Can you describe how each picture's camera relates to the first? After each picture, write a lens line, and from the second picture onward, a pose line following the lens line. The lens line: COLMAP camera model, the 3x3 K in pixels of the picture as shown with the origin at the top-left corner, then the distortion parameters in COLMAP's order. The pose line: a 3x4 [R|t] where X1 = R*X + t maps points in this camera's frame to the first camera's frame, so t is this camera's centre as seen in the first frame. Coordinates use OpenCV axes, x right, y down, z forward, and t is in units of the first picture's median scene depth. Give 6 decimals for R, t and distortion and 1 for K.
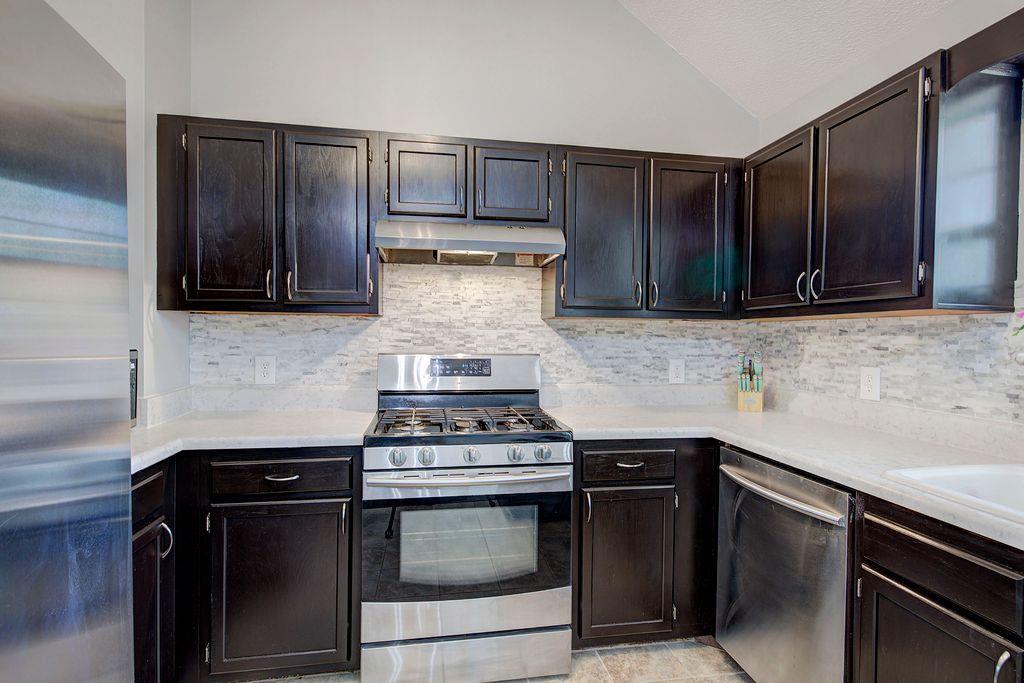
lens RADIAL K [[496.6, 0, 511.4], [0, 496.6, 341.5], [0, 0, 1]] dist [0.000713, 0.000075]
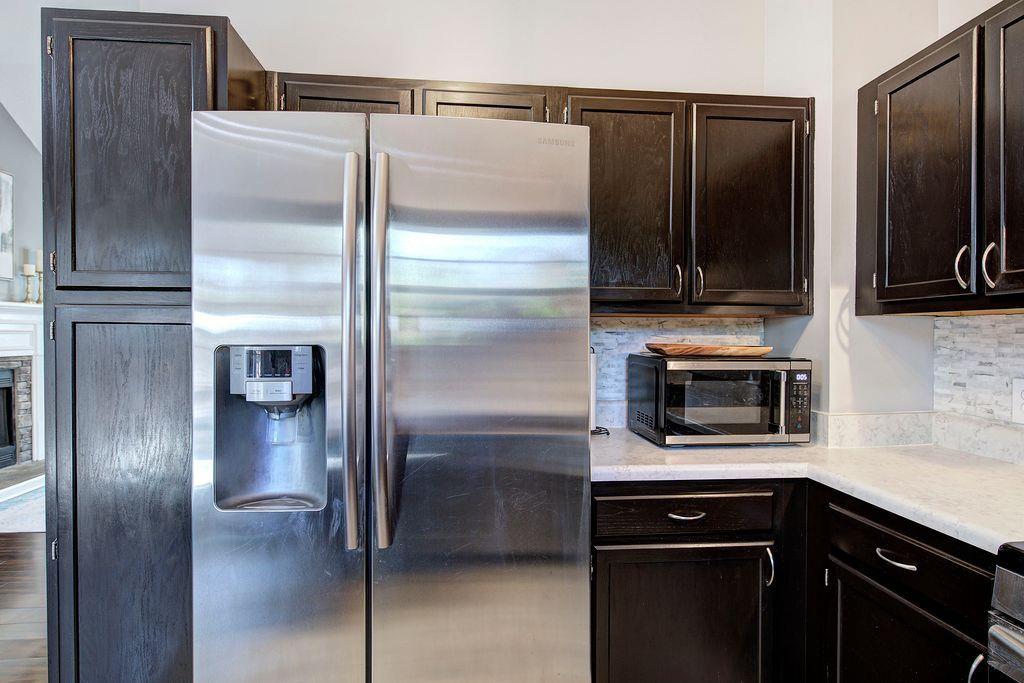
lens RADIAL K [[538.6, 0, 512.2], [0, 538.6, 340.3], [0, 0, 1]] dist [-0.003738, -0.000790]
pose [[-0.065521, 0.001330, -0.997850, 0.223440], [-0.019025, 0.999816, 0.002582, -0.009701], [0.997670, 0.019153, -0.065483, 0.400450]]
